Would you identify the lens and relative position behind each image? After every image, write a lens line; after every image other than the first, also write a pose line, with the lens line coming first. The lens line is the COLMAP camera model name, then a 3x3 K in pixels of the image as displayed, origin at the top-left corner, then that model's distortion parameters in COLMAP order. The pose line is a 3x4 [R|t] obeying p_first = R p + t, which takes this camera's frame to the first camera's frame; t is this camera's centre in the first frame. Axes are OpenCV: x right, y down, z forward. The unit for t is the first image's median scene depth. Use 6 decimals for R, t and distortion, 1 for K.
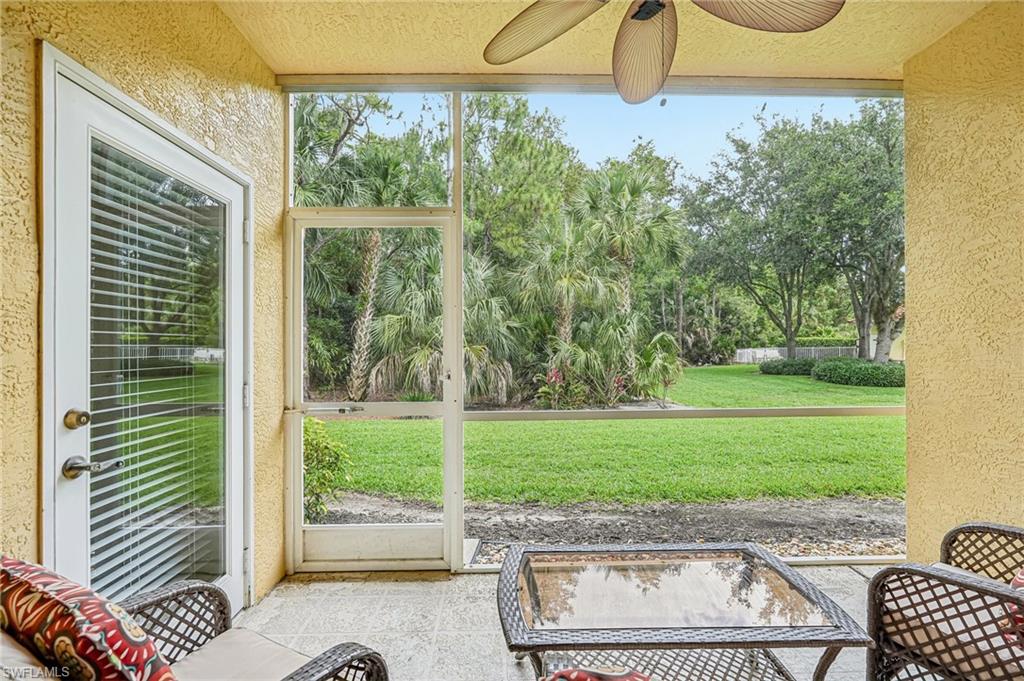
lens RADIAL K [[448.1, 0, 512.0], [0, 448.1, 340.5], [0, 0, 1]] dist [-0.013130, 0.008622]
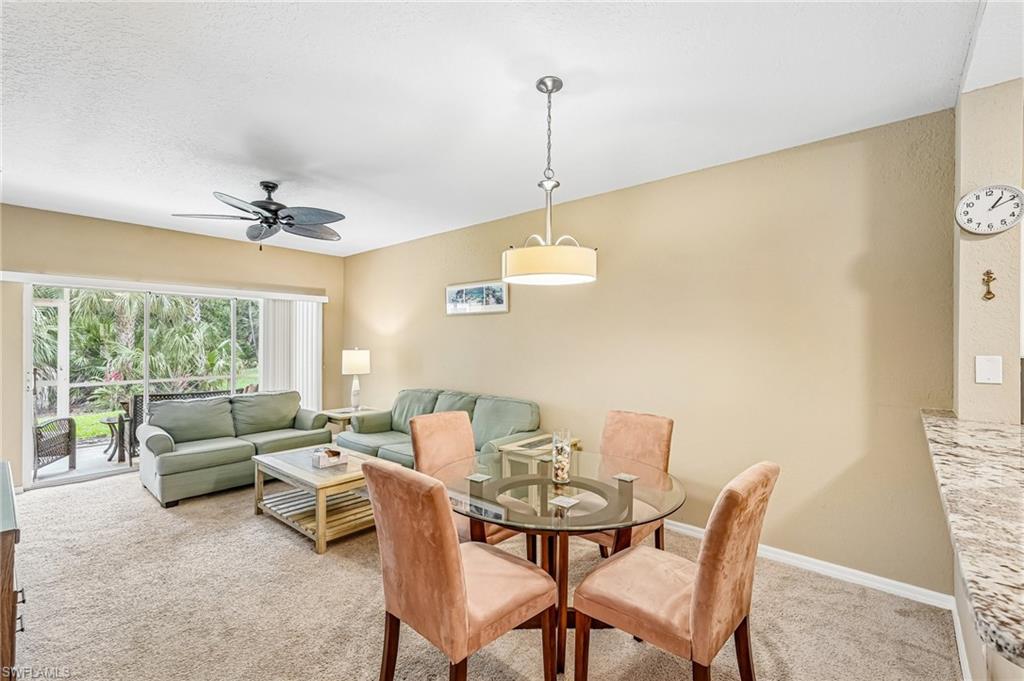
lens RADIAL K [[448.1, 0, 512.0], [0, 448.1, 340.5], [0, 0, 1]] dist [-0.013130, 0.008622]
pose [[0.675008, 0.009054, 0.737755, -0.110534], [-0.008386, 0.999954, -0.004599, -0.033621], [-0.737763, -0.003082, 0.675053, -0.965640]]
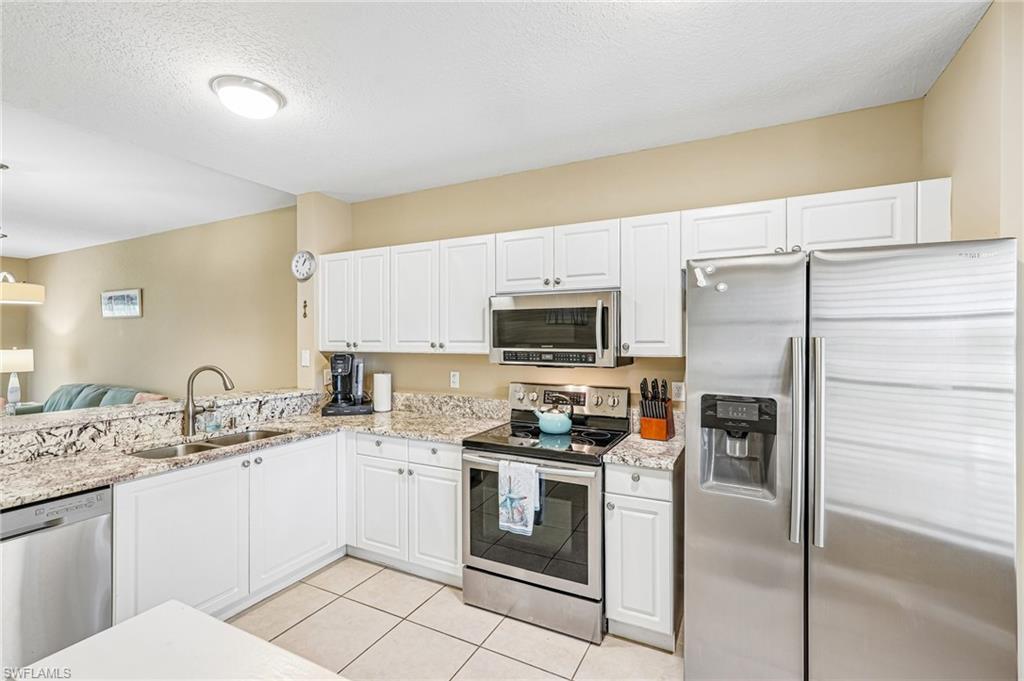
lens RADIAL K [[446.3, 0, 512.0], [0, 446.3, 340.5], [0, 0, 1]] dist [0.009031, 0.000197]
pose [[0.473862, -0.002409, 0.880596, -0.007407], [-0.003052, 0.999986, 0.004378, -0.042270], [-0.880594, -0.004762, 0.473848, -1.480496]]
